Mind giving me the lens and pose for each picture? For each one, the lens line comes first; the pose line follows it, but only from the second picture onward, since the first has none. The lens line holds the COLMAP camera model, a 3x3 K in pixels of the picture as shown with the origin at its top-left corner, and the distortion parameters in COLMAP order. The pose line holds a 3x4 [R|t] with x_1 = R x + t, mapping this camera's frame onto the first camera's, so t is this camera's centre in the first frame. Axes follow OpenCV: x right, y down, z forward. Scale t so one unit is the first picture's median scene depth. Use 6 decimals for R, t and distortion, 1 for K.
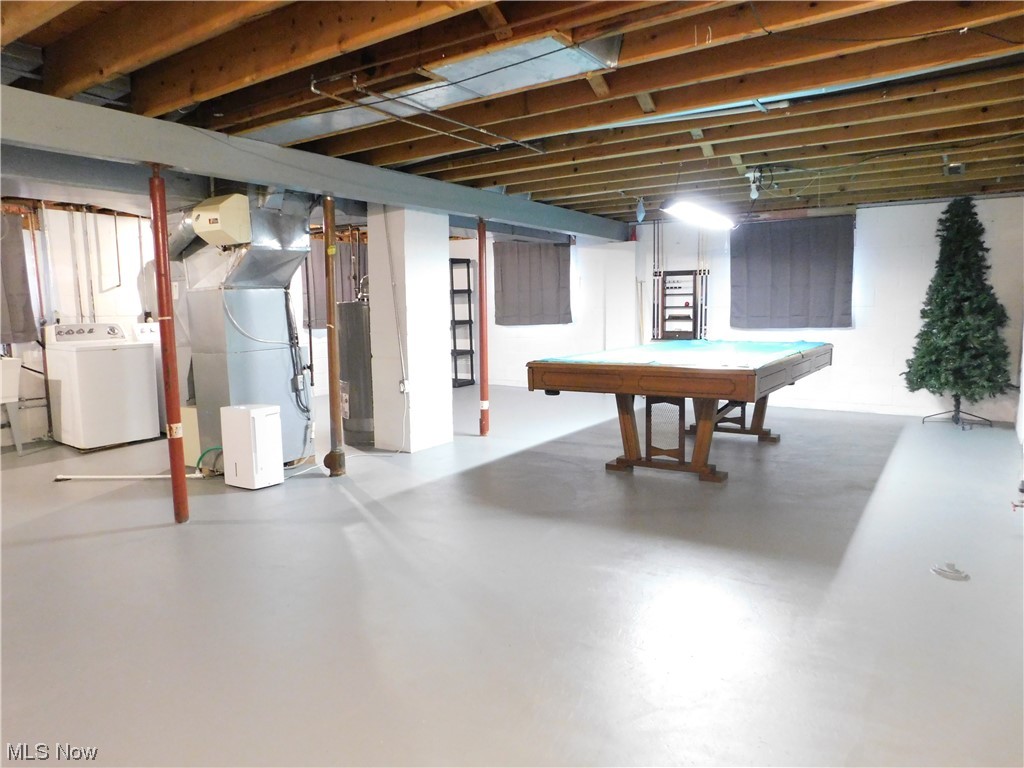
lens RADIAL K [[671.7, 0, 512.0], [0, 671.7, 384.0], [0, 0, 1]] dist [-0.072554, 0.056802]
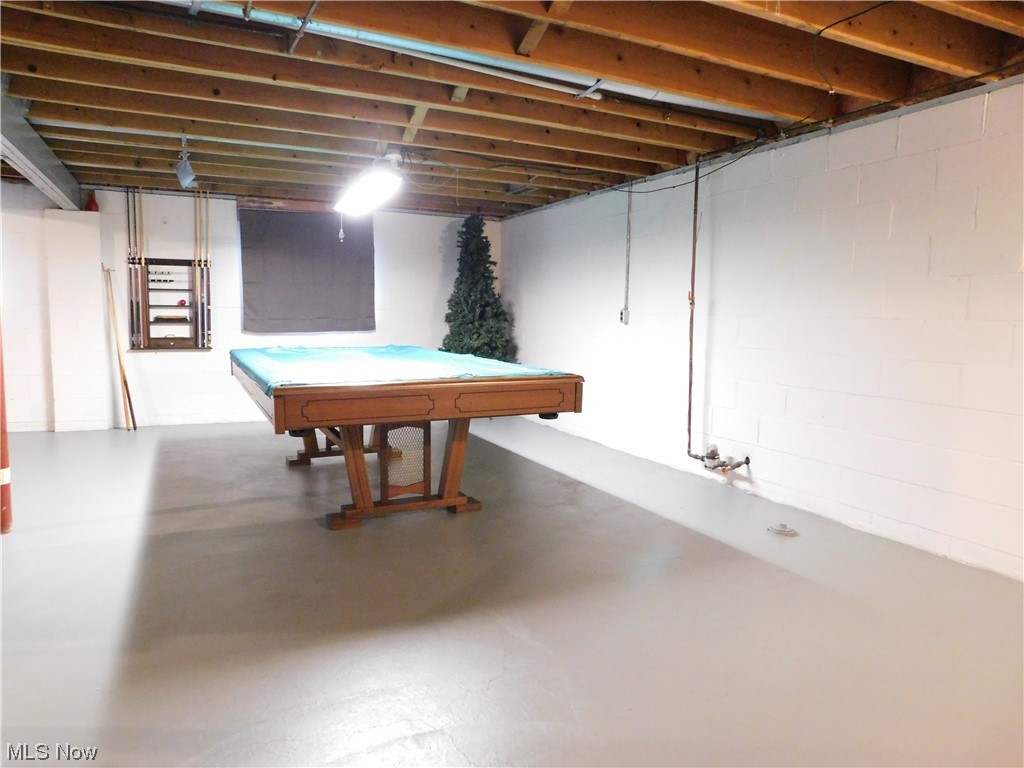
lens RADIAL K [[671.7, 0, 512.0], [0, 671.7, 384.0], [0, 0, 1]] dist [-0.072554, 0.056802]
pose [[0.496927, -0.072218, 0.864782, -0.223032], [0.077003, 0.996270, 0.038951, -0.025719], [-0.864369, 0.047235, 0.500634, 0.287761]]
